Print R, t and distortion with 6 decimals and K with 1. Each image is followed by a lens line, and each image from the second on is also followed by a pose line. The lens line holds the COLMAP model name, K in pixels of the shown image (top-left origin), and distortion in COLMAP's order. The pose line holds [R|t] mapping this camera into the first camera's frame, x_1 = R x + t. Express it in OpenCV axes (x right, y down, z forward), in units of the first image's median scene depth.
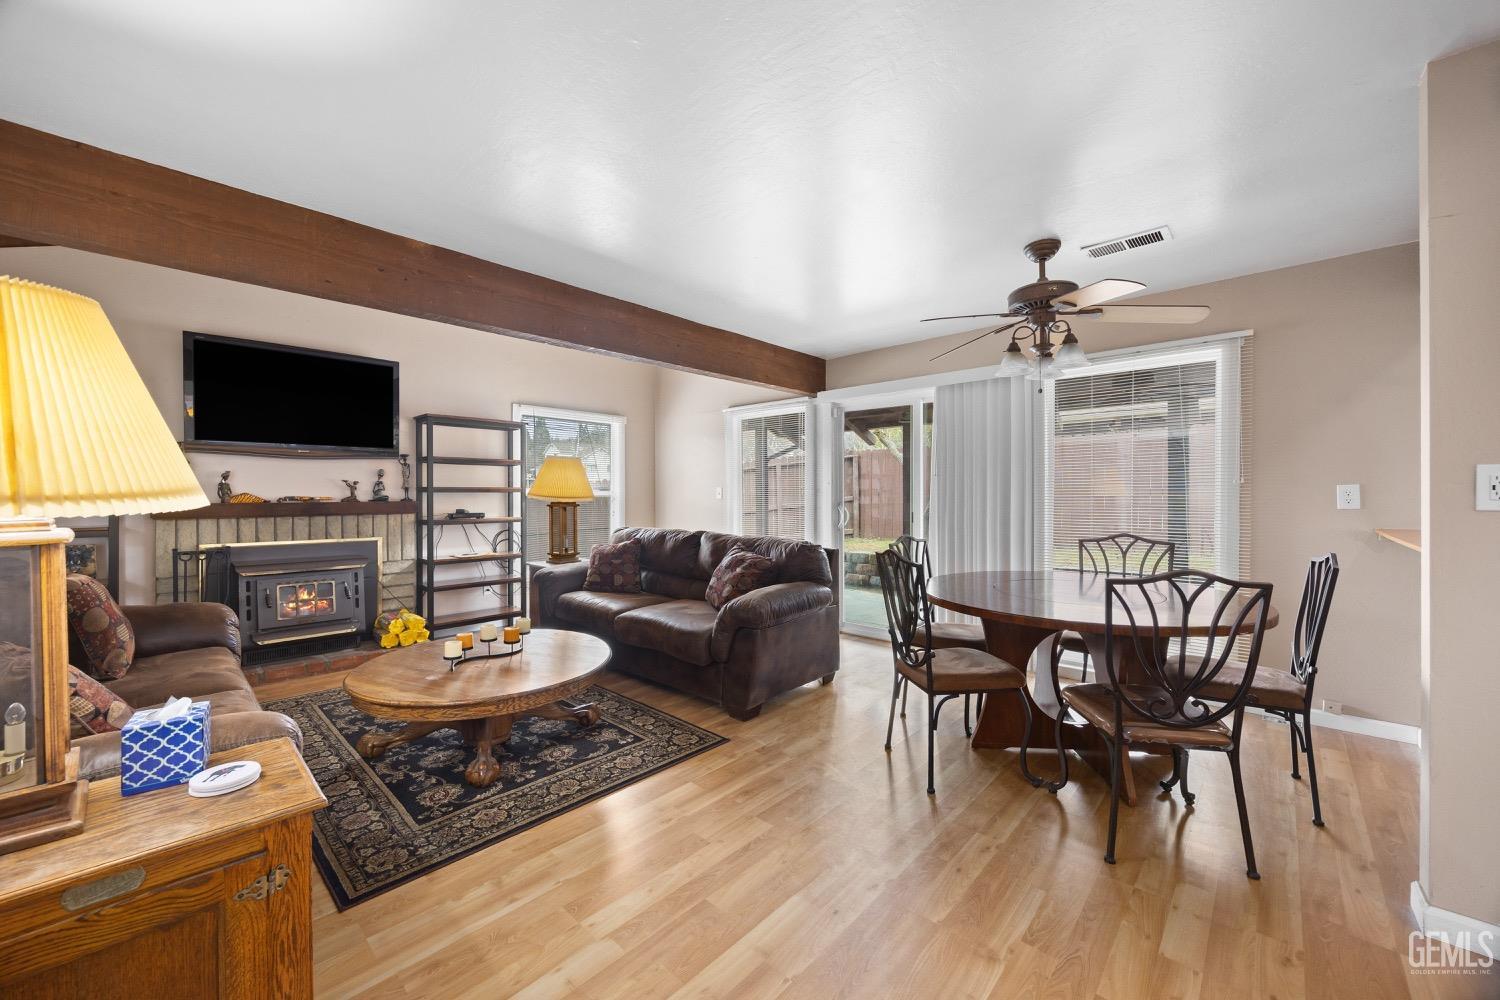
lens RADIAL K [[574.7, 0, 747.5], [0, 574.7, 497.1], [0, 0, 1]] dist [-0.001697, 0.000002]
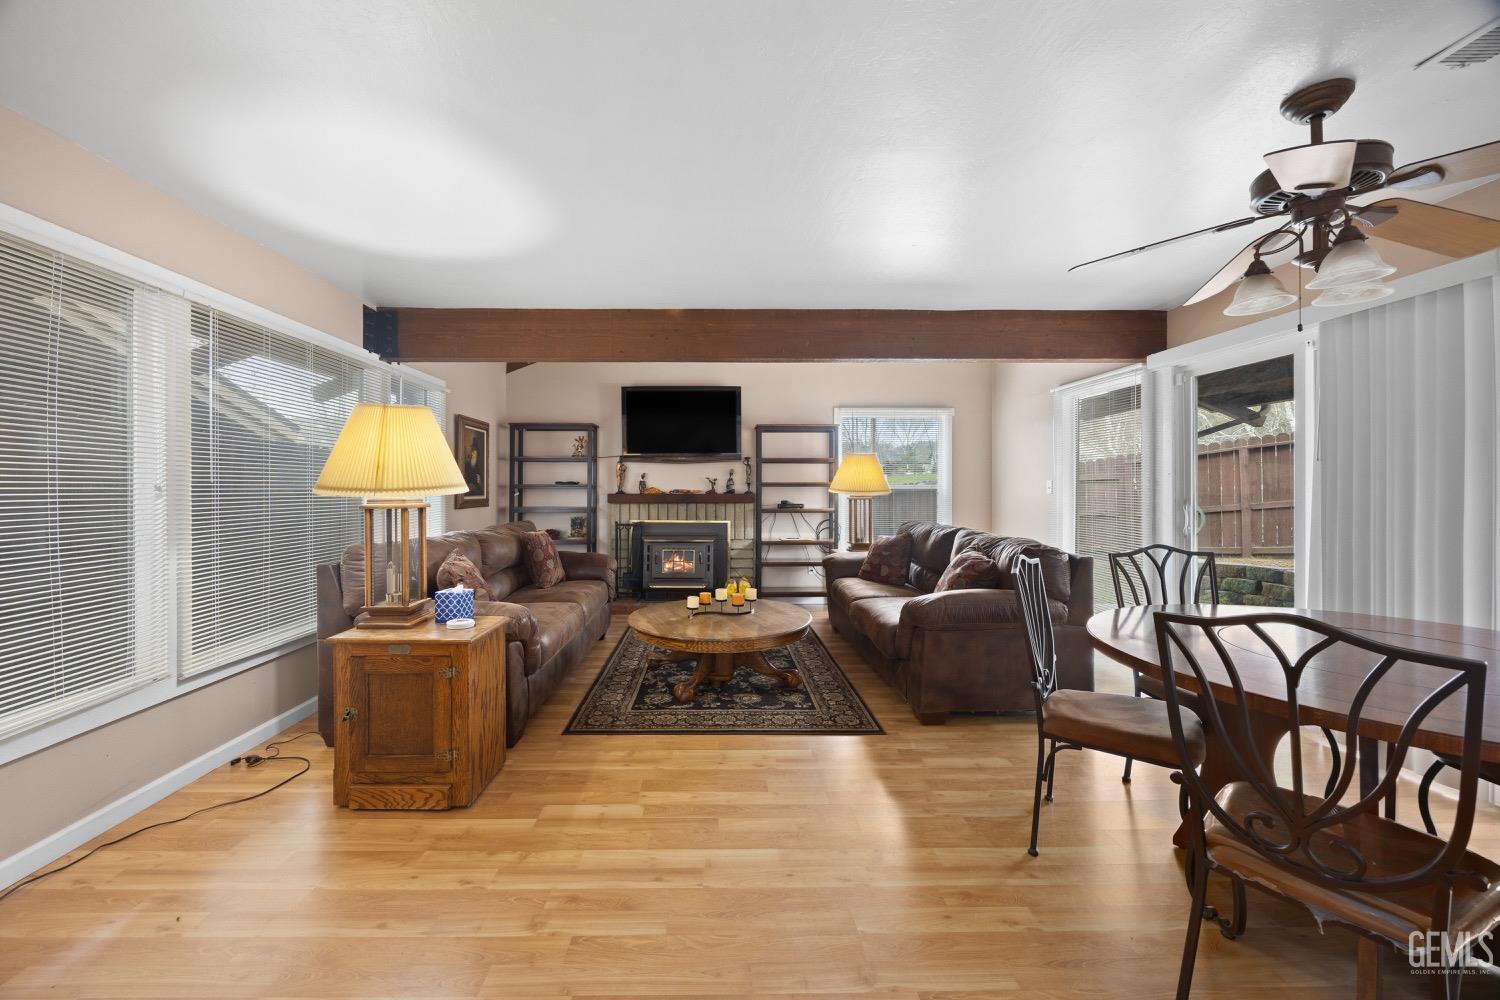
lens RADIAL K [[588.2, 0, 722.0], [0, 588.2, 489.0], [0, 0, 1]] dist [0.000618, 0.000144]
pose [[0.689118, 0.002194, -0.724646, 0.411142], [-0.004490, 0.999989, -0.001243, -0.001395], [0.724635, 0.004110, 0.689120, 0.066389]]
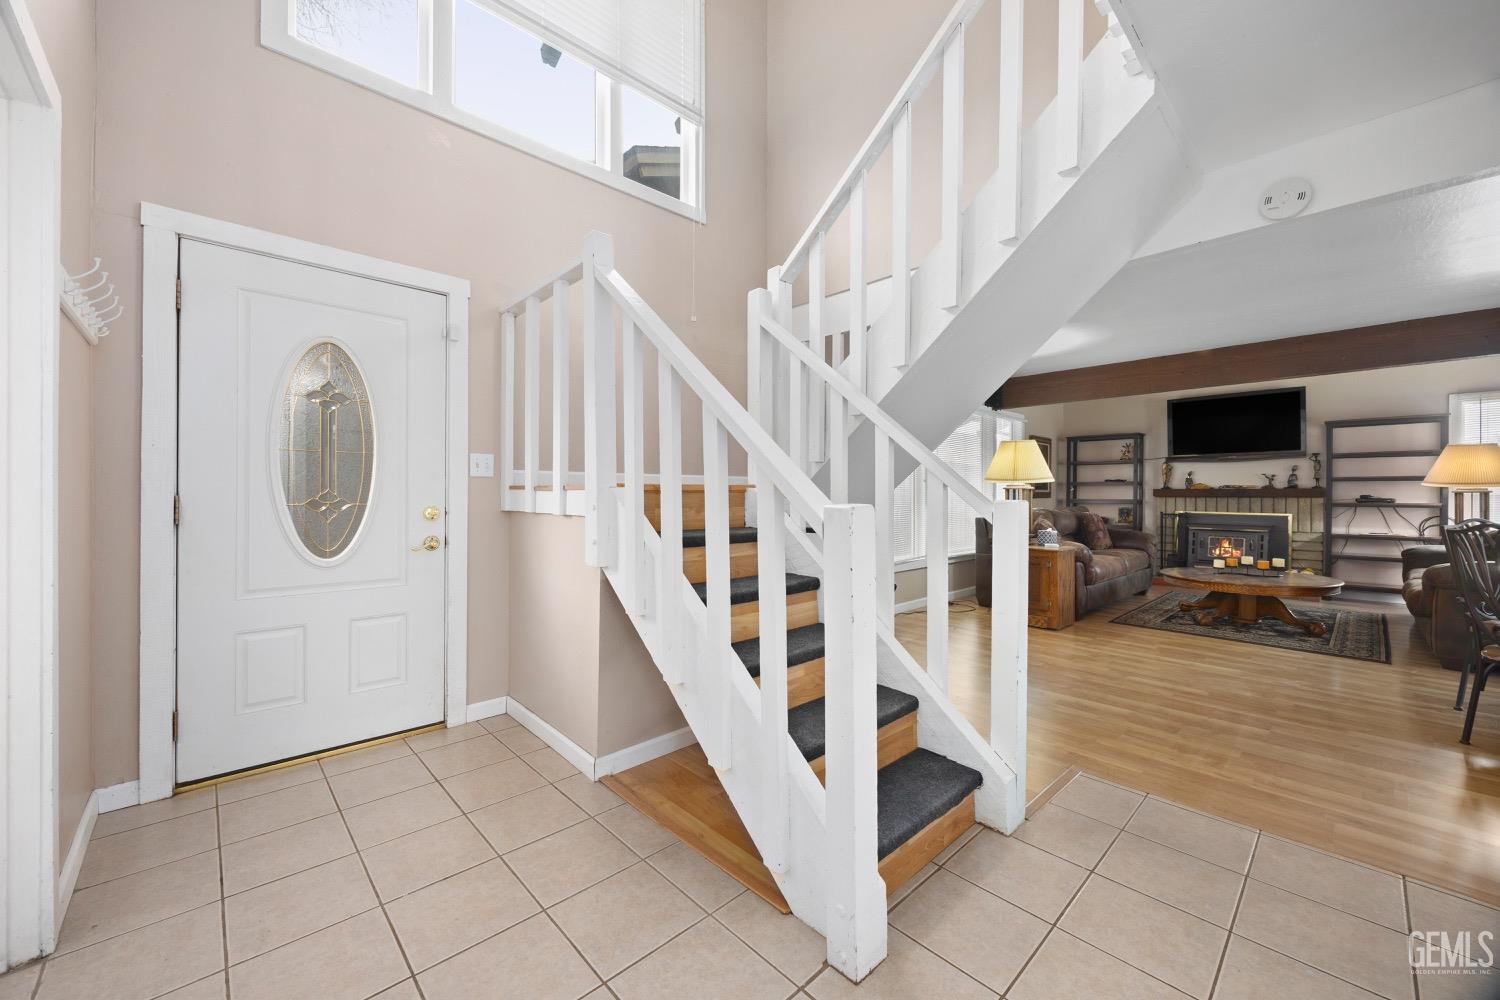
lens RADIAL K [[574.7, 0, 747.5], [0, 574.7, 497.1], [0, 0, 1]] dist [-0.001697, 0.000002]
pose [[-0.071625, 0.007661, -0.997402, 1.056161], [-0.005942, 0.999949, 0.008108, 0.031194], [0.997414, 0.006507, -0.071576, -0.273833]]
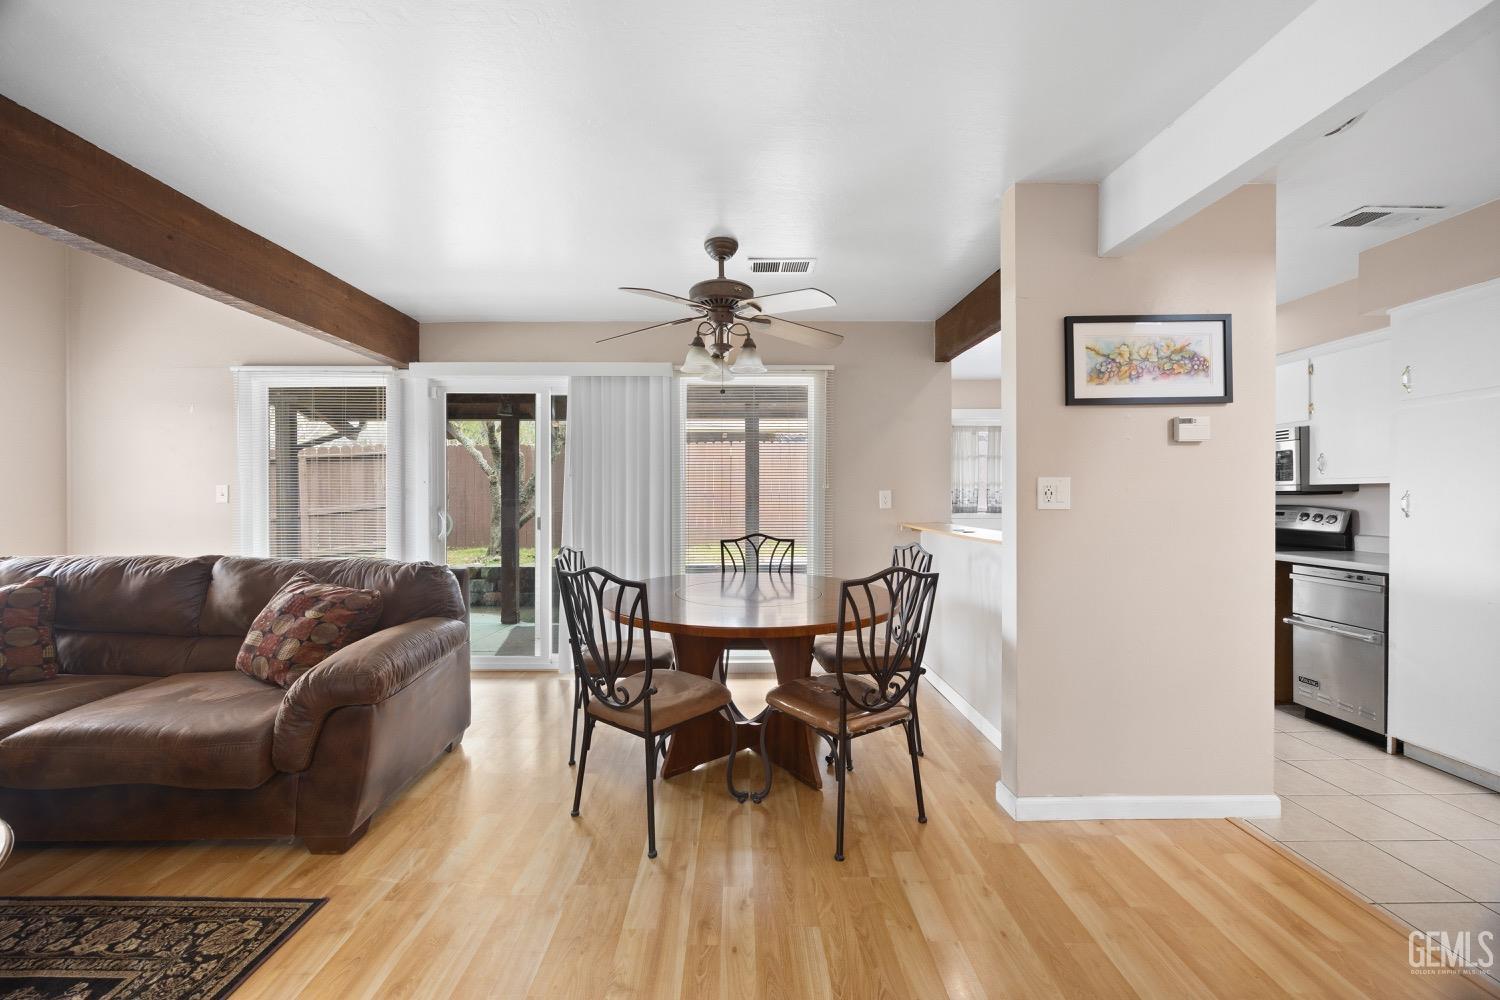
lens RADIAL K [[565.7, 0, 740.7], [0, 565.7, 499.4], [0, 0, 1]] dist [-0.003151, -0.000278]
pose [[0.729127, -0.000446, 0.684379, -0.096100], [0.000946, 0.999999, -0.000356, -0.000373], [-0.684378, 0.000907, 0.729127, 0.210874]]
